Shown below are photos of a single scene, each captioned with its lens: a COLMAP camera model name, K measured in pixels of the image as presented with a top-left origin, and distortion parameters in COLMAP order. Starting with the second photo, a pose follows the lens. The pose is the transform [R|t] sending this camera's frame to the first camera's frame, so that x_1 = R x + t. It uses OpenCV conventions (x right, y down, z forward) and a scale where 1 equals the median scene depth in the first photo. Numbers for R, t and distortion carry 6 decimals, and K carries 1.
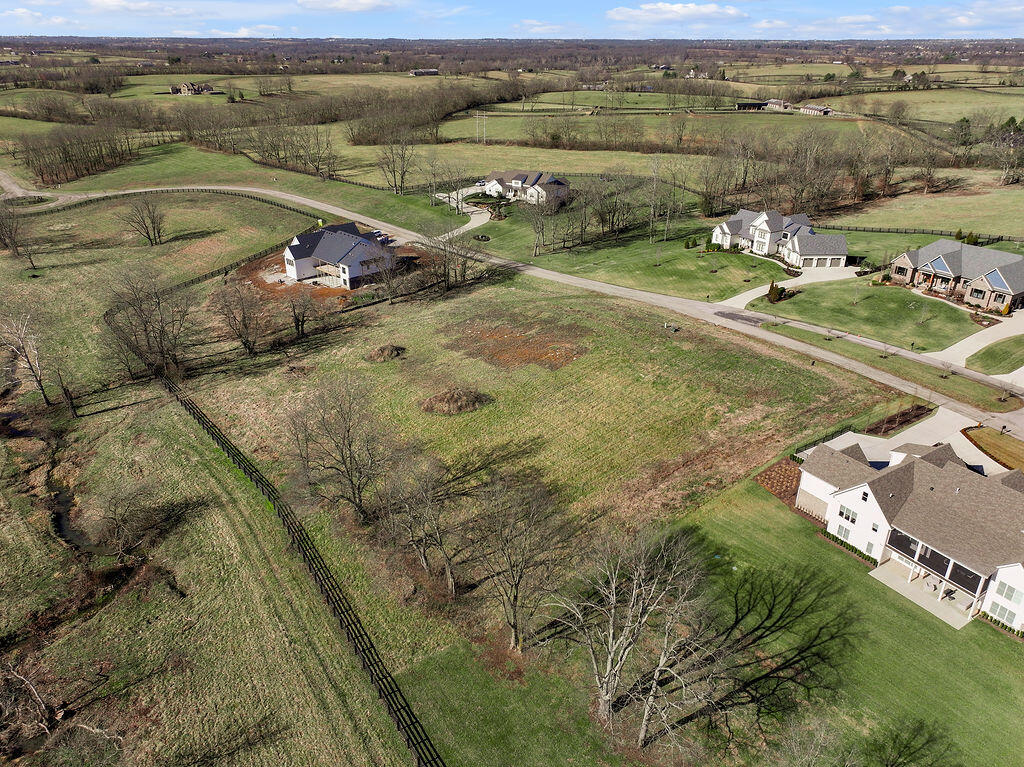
lens RADIAL K [[714.9, 0, 515.4], [0, 714.9, 380.4], [0, 0, 1]] dist [0.002973, 0.007045]
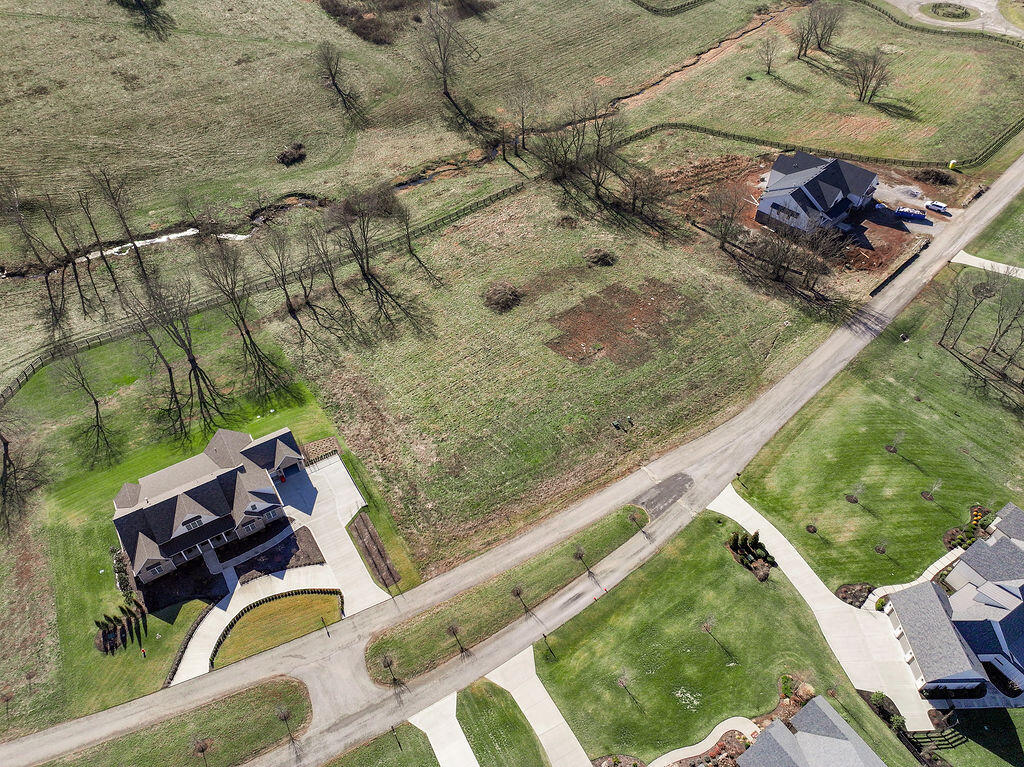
lens RADIAL K [[714.9, 0, 515.4], [0, 714.9, 380.4], [0, 0, 1]] dist [0.002973, 0.007045]
pose [[-0.003845, 0.712281, -0.701884, 0.801105], [-0.432471, 0.631671, 0.643397, -0.617135], [0.901640, 0.306018, 0.305612, 0.599432]]
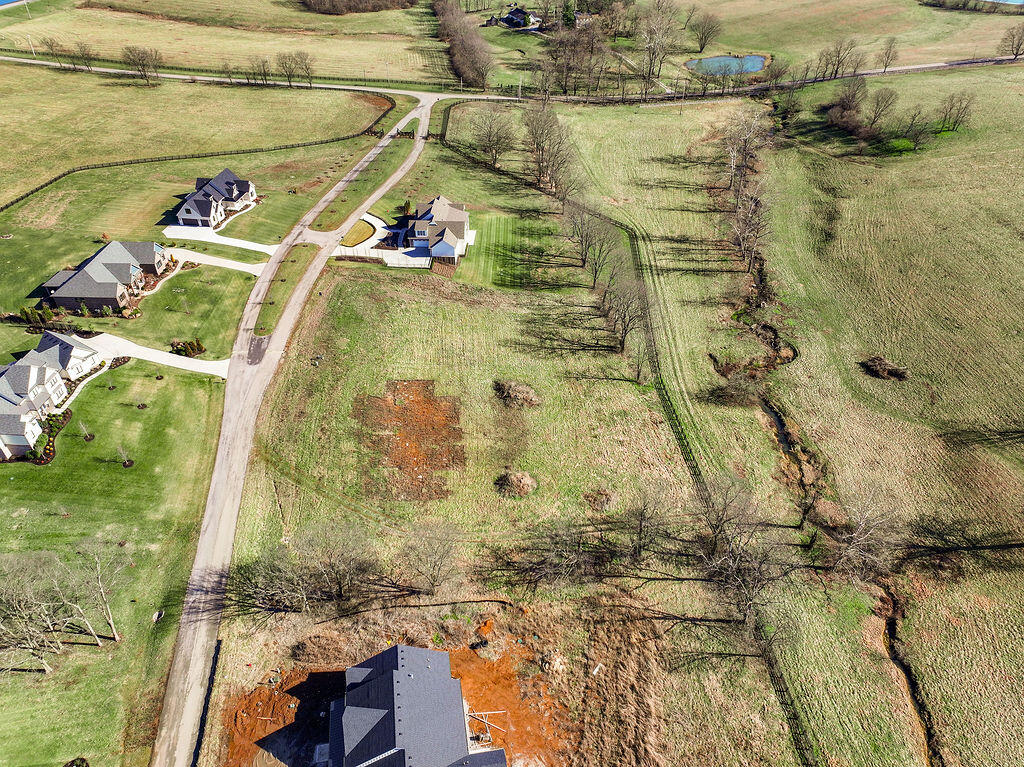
lens RADIAL K [[714.9, 0, 515.4], [0, 714.9, 380.4], [0, 0, 1]] dist [0.002973, 0.007045]
pose [[-0.818173, -0.351689, 0.454871, -0.598611], [0.249602, 0.495437, 0.832010, -0.961117], [-0.517969, 0.794265, -0.317571, 1.237509]]
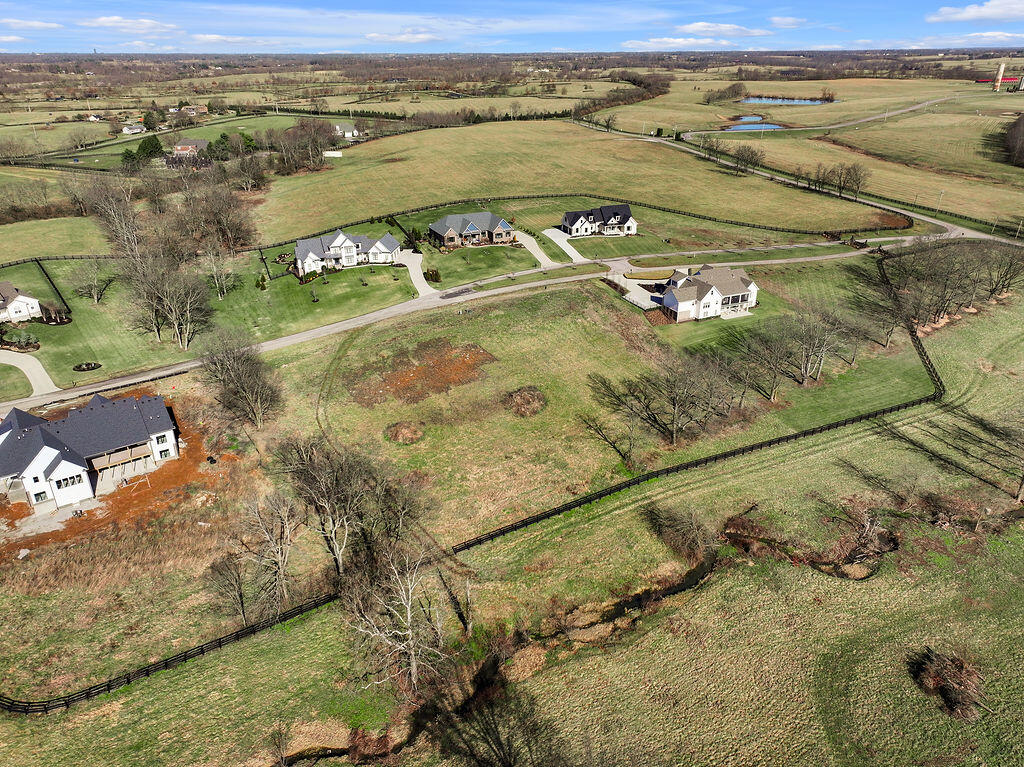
lens RADIAL K [[714.9, 0, 515.4], [0, 714.9, 380.4], [0, 0, 1]] dist [0.002973, 0.007045]
pose [[0.138806, -0.416243, 0.898596, -1.060737], [0.430916, 0.842362, 0.323631, -0.366966], [-0.891653, 0.342297, 0.296291, 0.555525]]
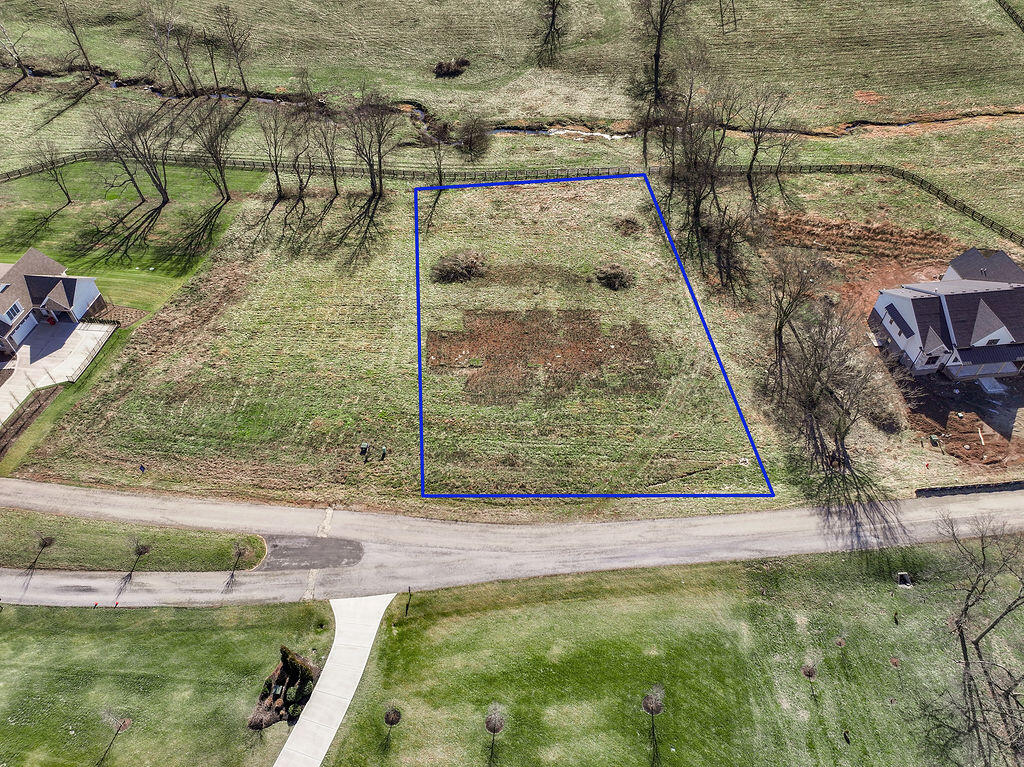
lens RADIAL K [[714.9, 0, 515.4], [0, 714.9, 380.4], [0, 0, 1]] dist [0.002973, 0.007045]
pose [[-0.616785, 0.567313, -0.545649, 0.461262], [-0.338270, 0.434894, 0.834531, -0.696099], [0.710739, 0.699302, -0.076331, 1.102617]]
